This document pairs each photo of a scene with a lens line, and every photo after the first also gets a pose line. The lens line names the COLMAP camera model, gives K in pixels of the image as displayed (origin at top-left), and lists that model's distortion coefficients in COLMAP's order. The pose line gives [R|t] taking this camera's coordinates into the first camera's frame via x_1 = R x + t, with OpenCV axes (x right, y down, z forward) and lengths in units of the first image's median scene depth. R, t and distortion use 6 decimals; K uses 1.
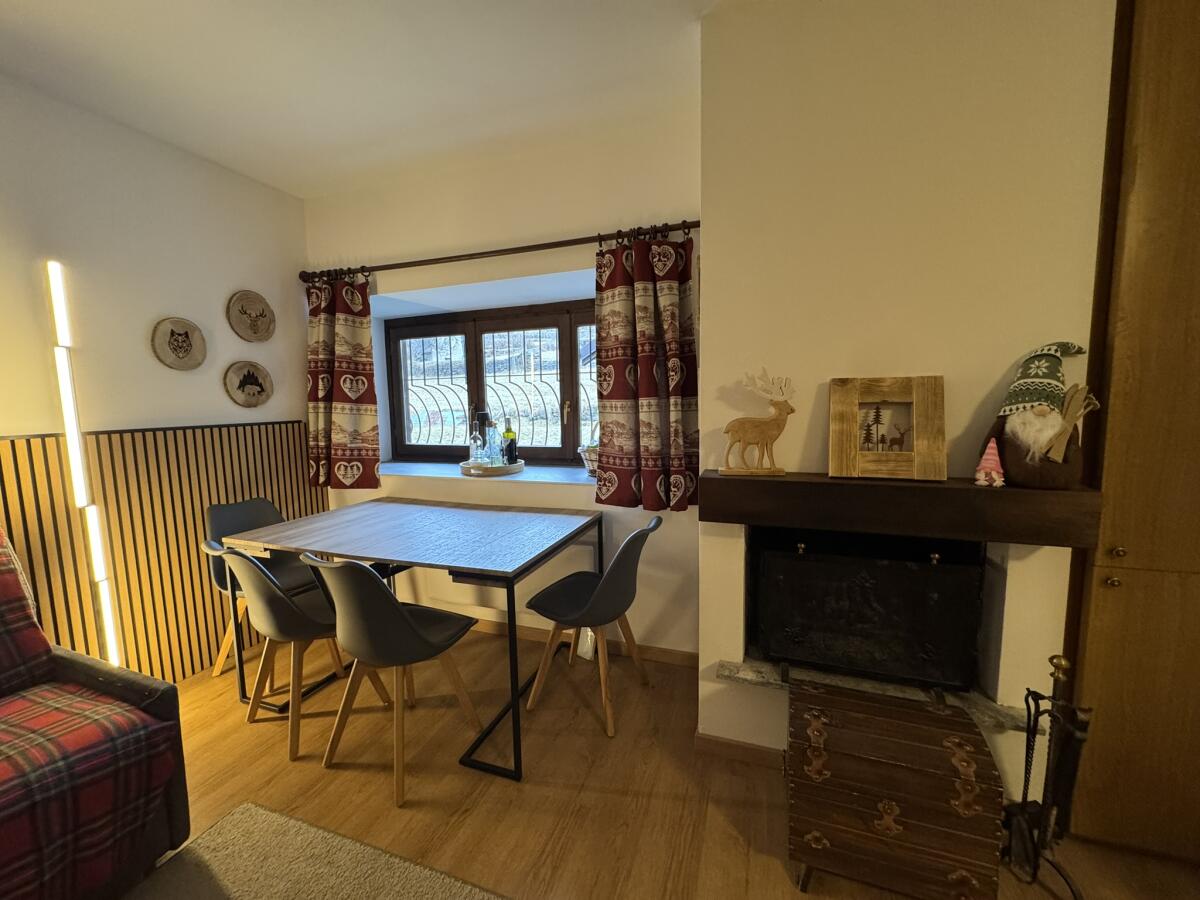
lens RADIAL K [[543.6, 0, 557.7], [0, 543.6, 465.8], [0, 0, 1]] dist [0.003896, 0.006598]
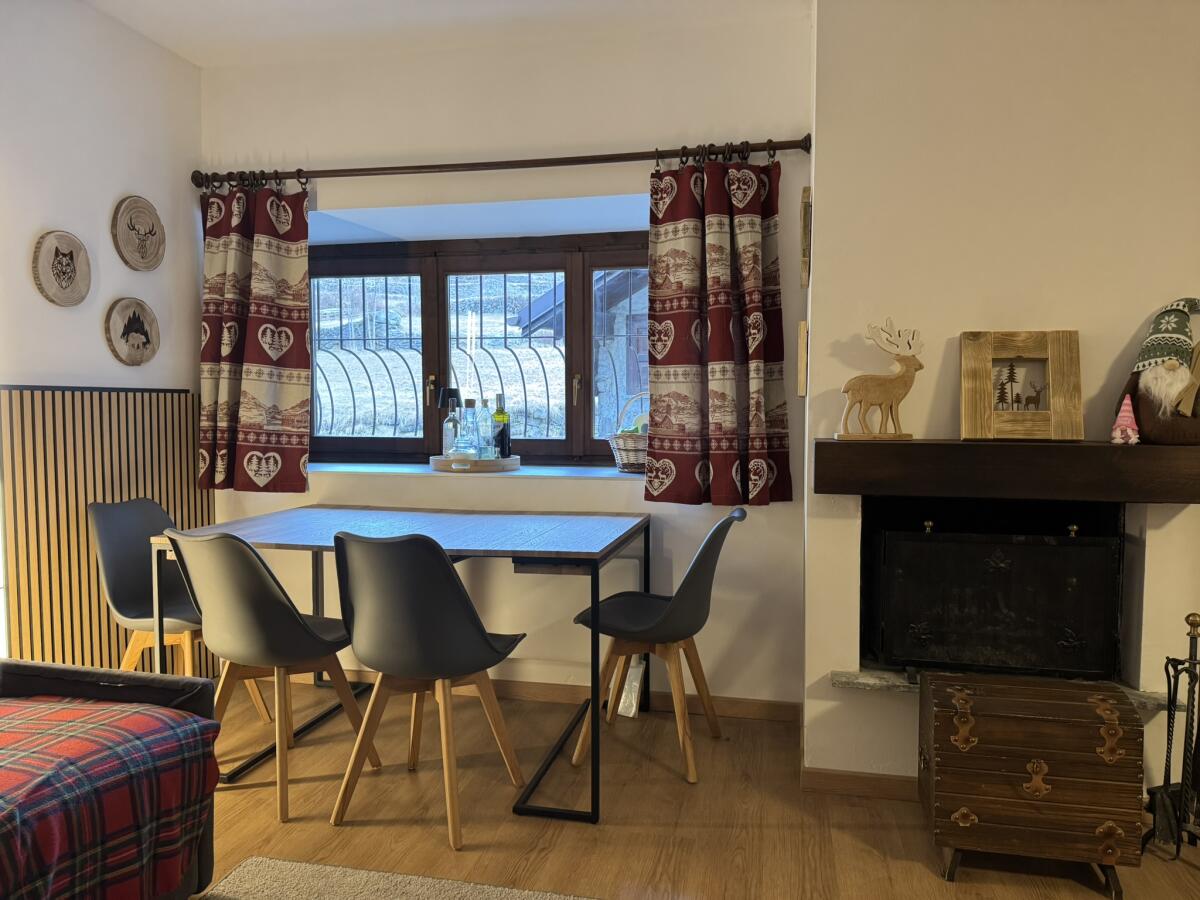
lens RADIAL K [[870.8, 0, 600.0], [0, 870.8, 450.0], [0, 0, 1]] dist [0.088407, -0.088745]
pose [[0.991764, 0.012607, 0.127455, -0.172846], [-0.006120, 0.998672, -0.051158, 0.070679], [-0.127931, 0.049957, 0.990524, -0.227404]]
